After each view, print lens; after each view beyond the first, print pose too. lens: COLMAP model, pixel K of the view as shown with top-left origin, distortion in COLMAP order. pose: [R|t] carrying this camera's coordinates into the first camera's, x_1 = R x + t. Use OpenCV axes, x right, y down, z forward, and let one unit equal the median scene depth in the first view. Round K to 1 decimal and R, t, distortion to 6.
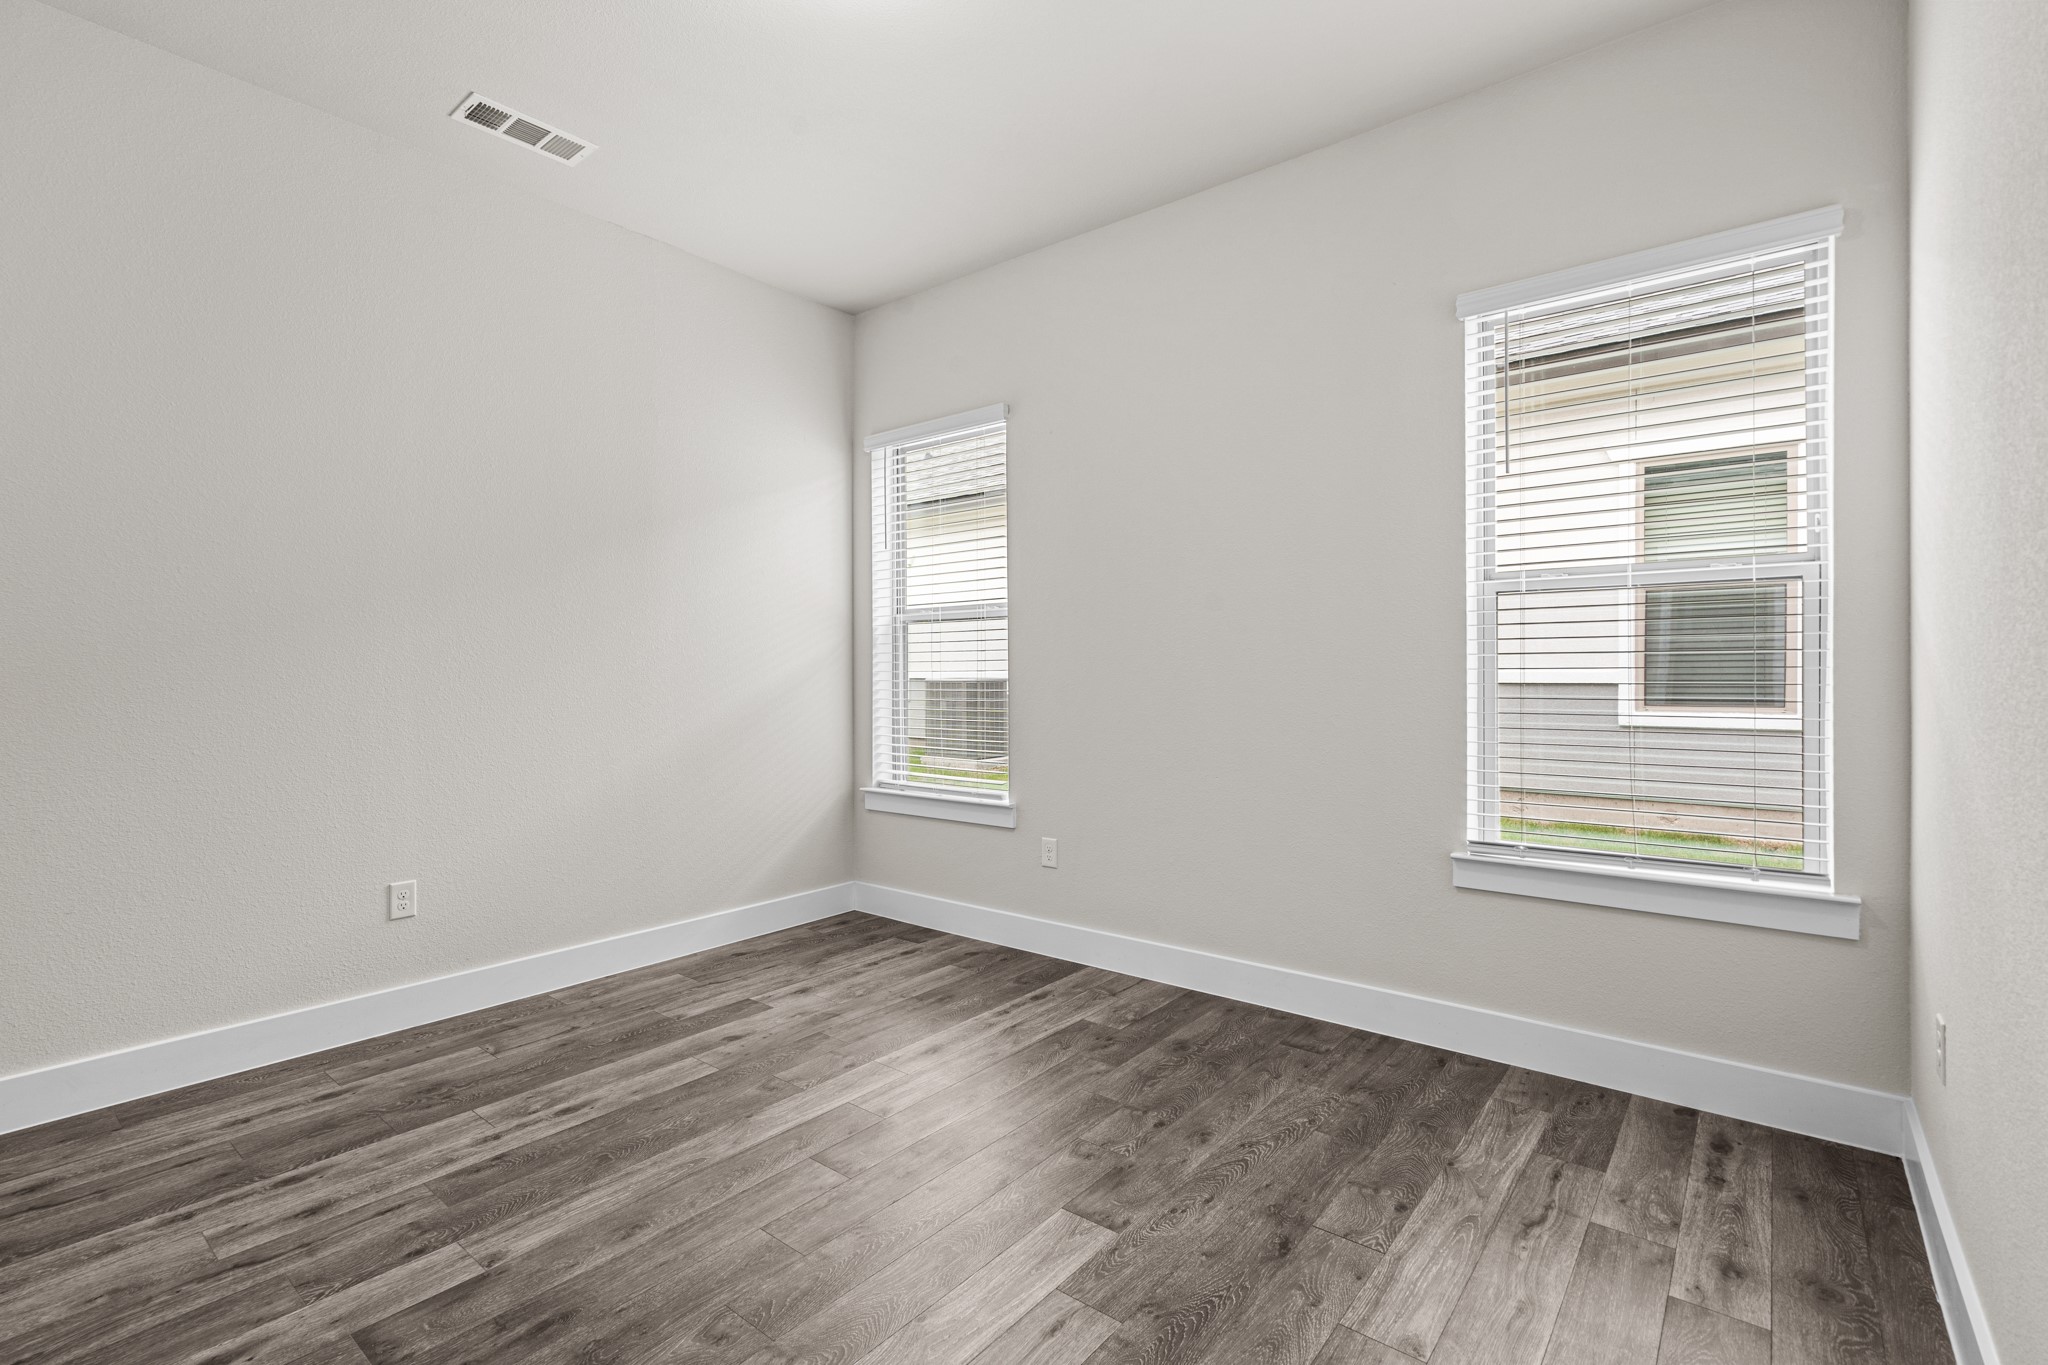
lens RADIAL K [[926.9, 0, 988.6], [0, 926.9, 675.2], [0, 0, 1]] dist [-0.001489, 0.000162]
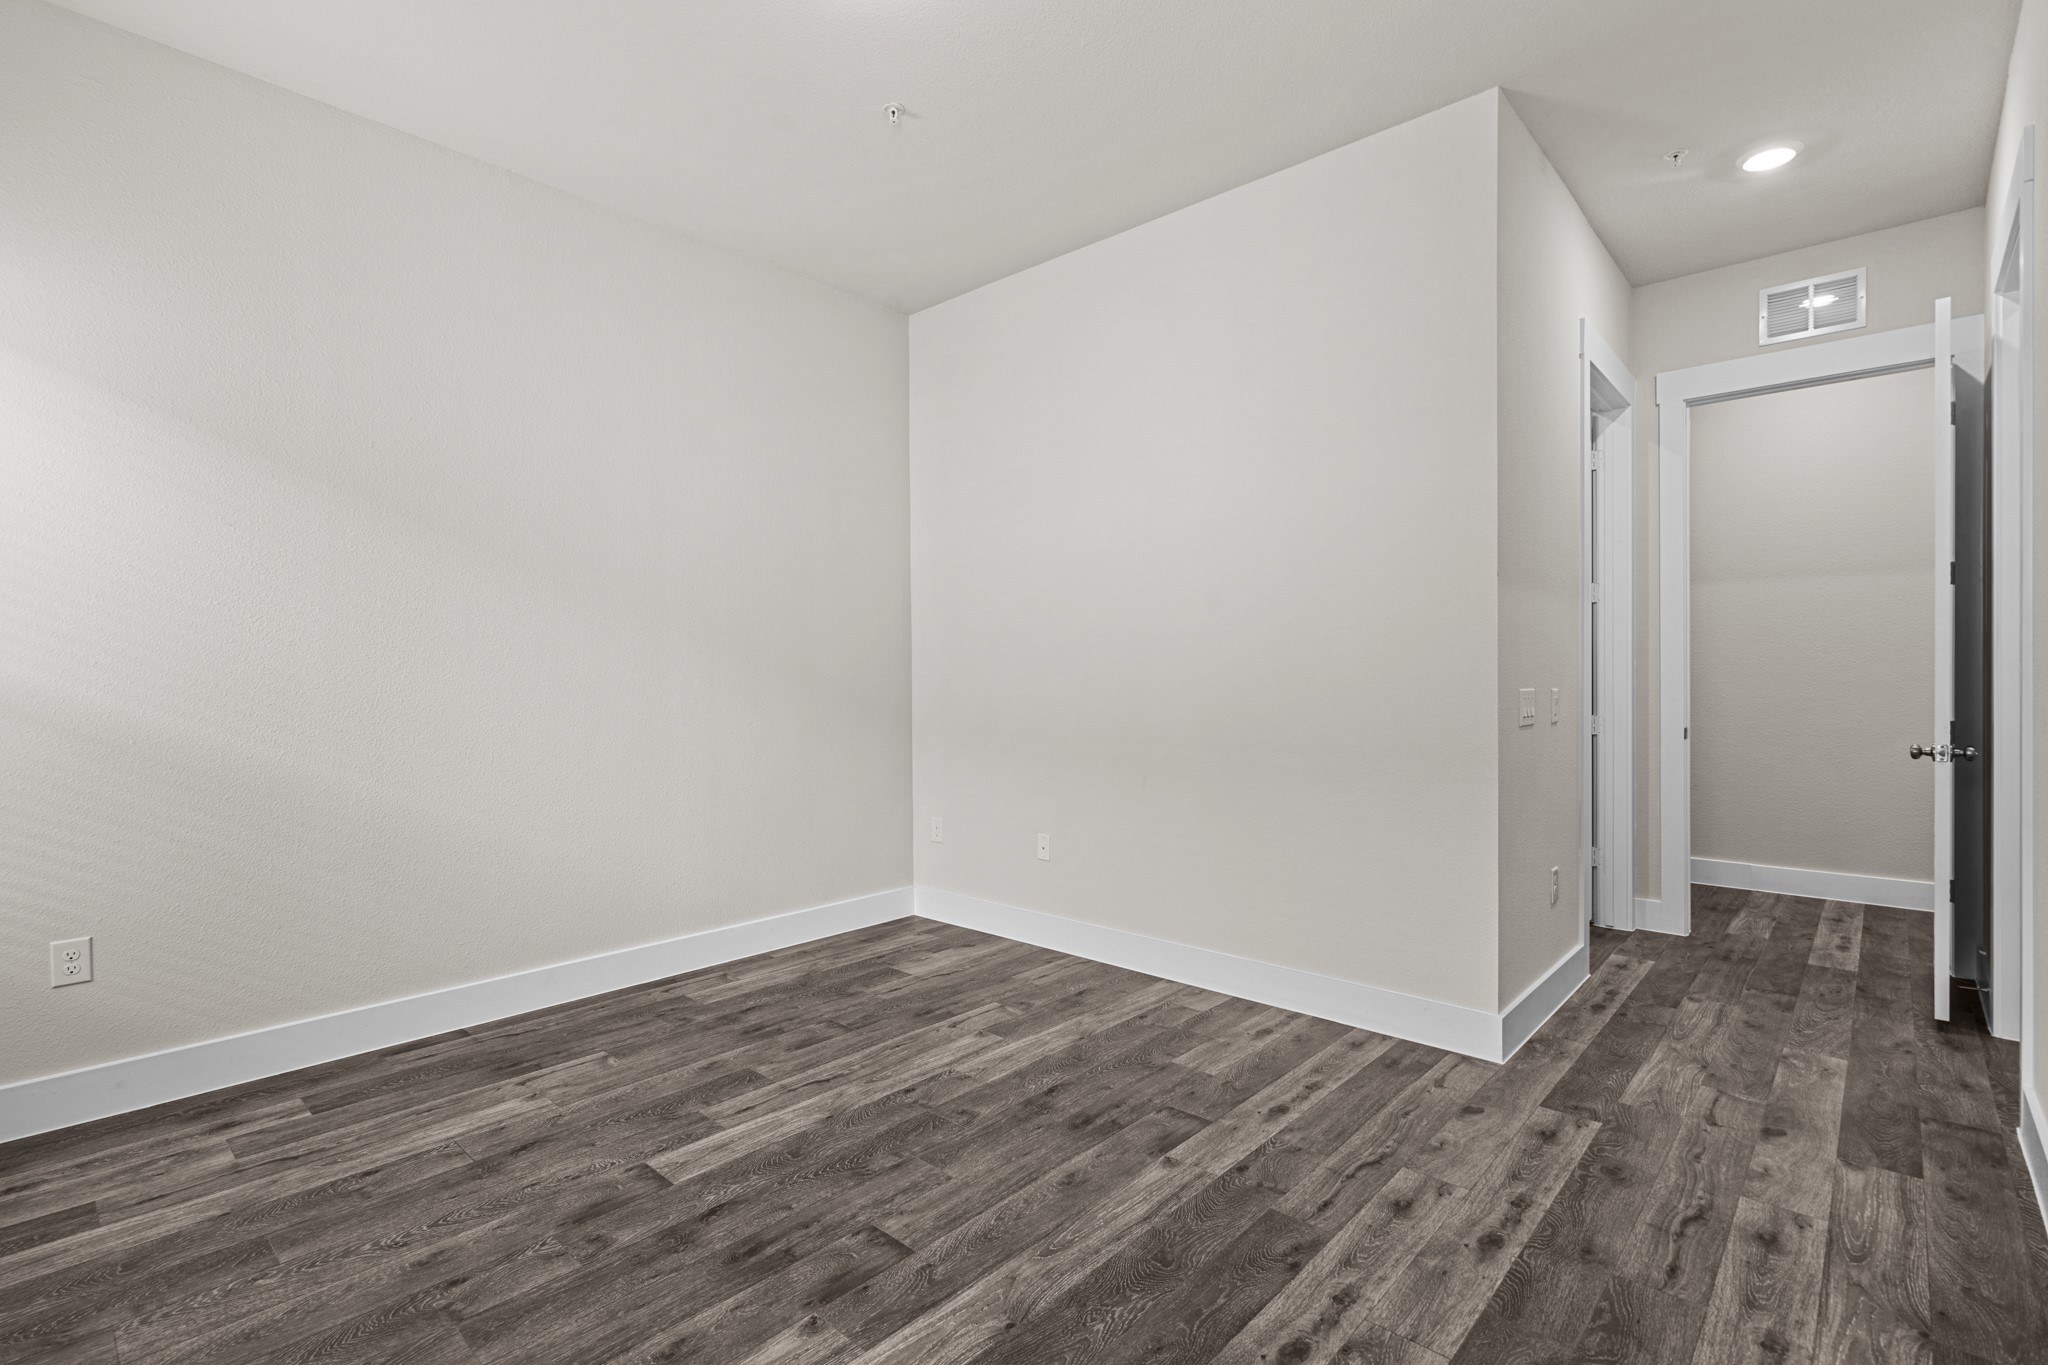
lens RADIAL K [[954.1, 0, 1007.0], [0, 954.1, 691.4], [0, 0, 1]] dist [-0.001481, 0.000534]
pose [[-0.998902, 0.007369, 0.046273, -0.274166], [0.008262, 0.999783, 0.019141, -0.004612], [-0.046122, 0.019503, -0.998745, 1.588018]]
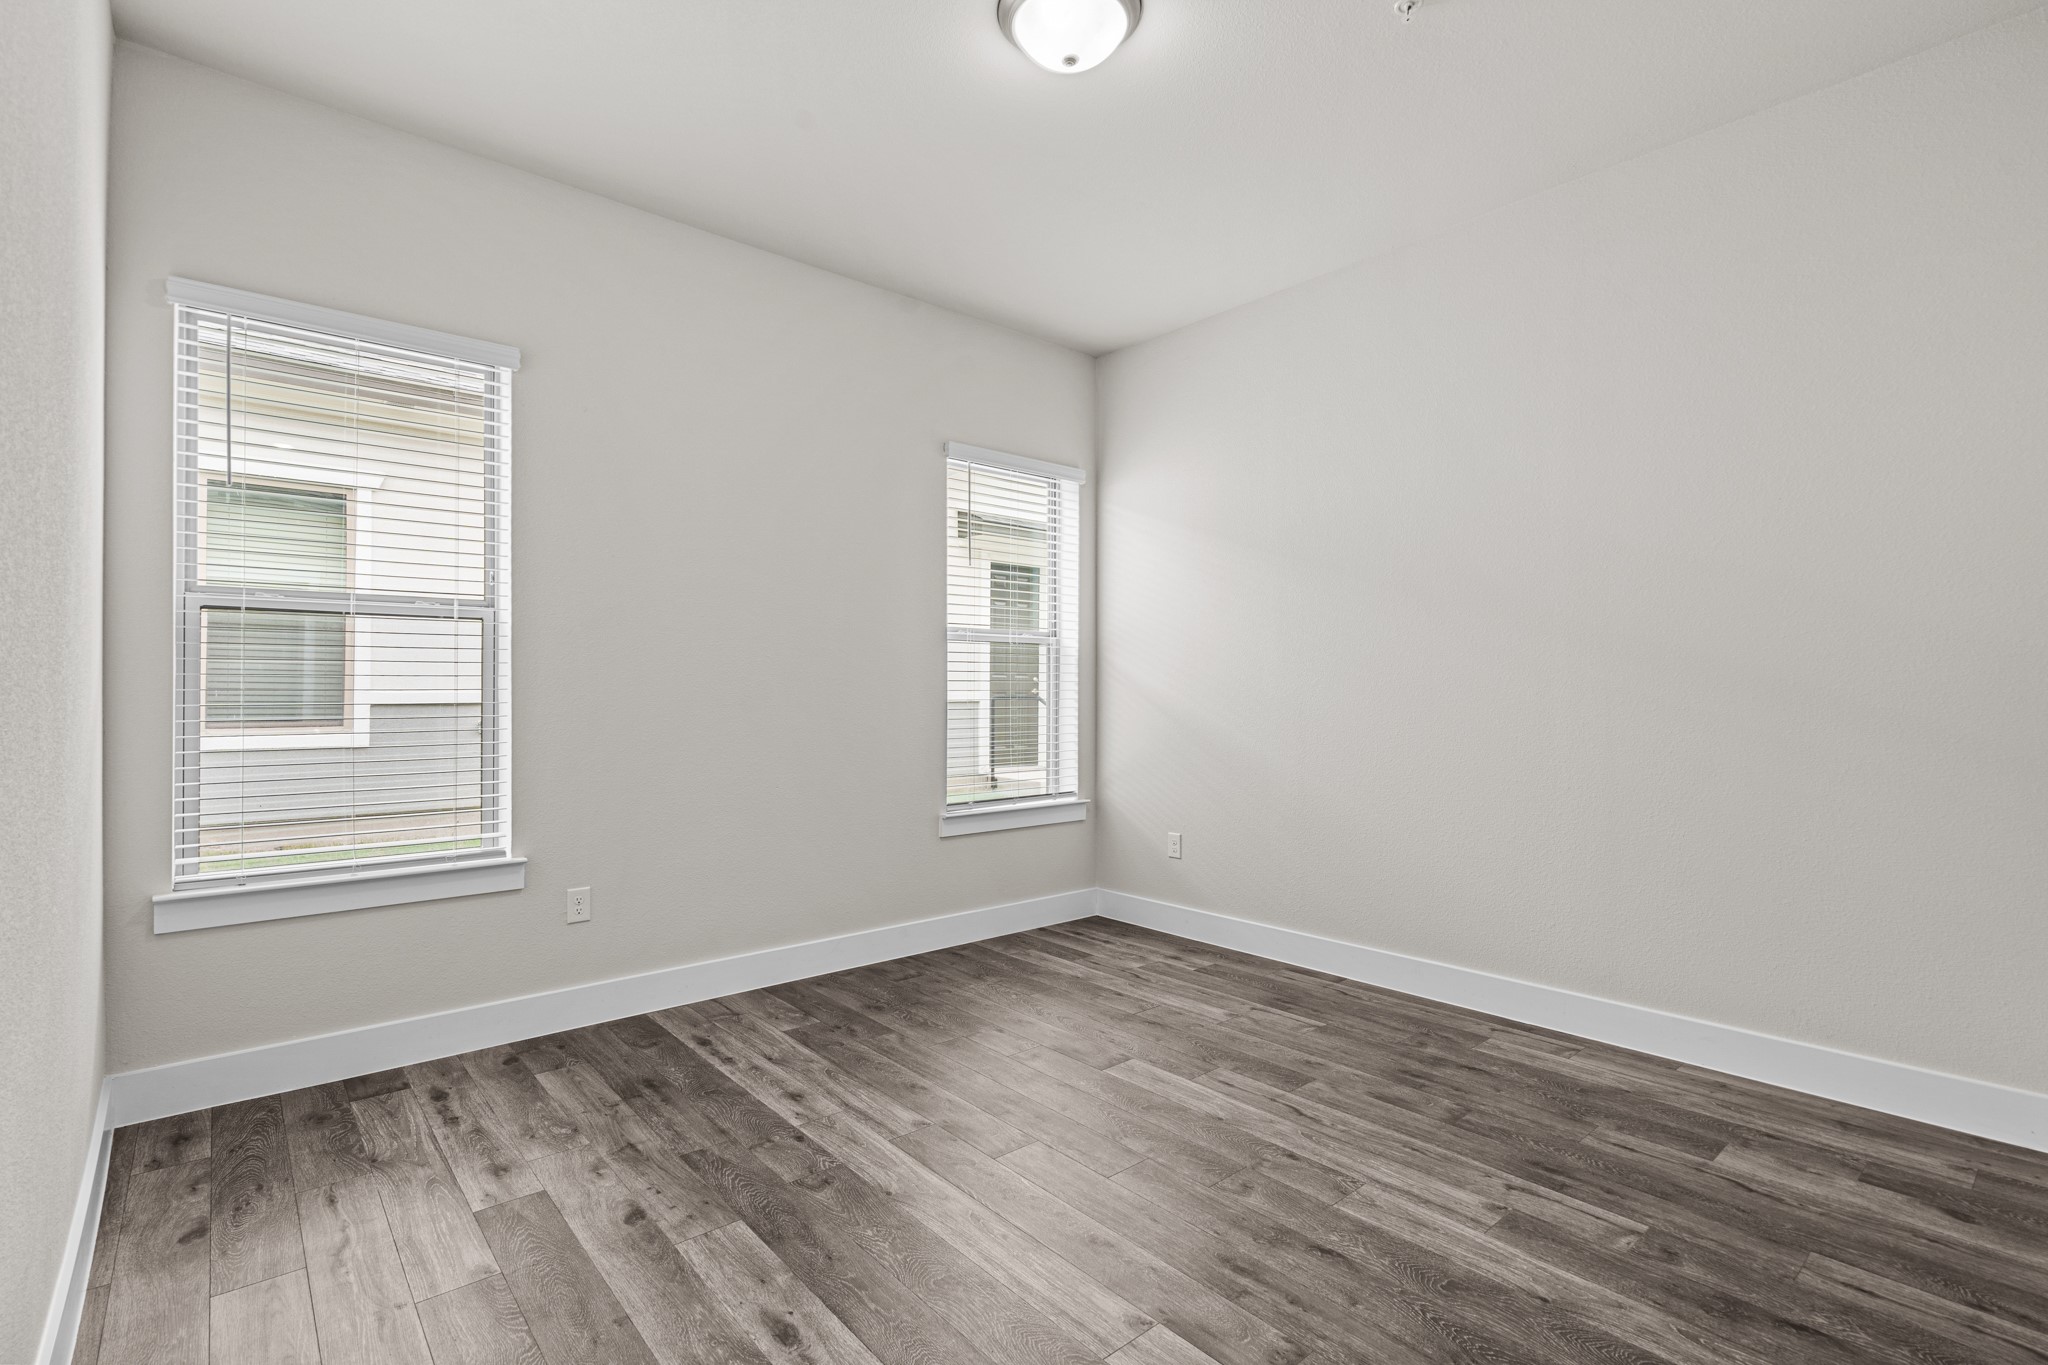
lens RADIAL K [[954.1, 0, 1007.0], [0, 954.1, 691.4], [0, 0, 1]] dist [-0.001481, 0.000534]
pose [[0.174001, 0.004014, 0.984737, -1.065530], [0.003304, 0.999984, -0.004661, 0.002367], [-0.984740, 0.004065, 0.173985, 0.682981]]
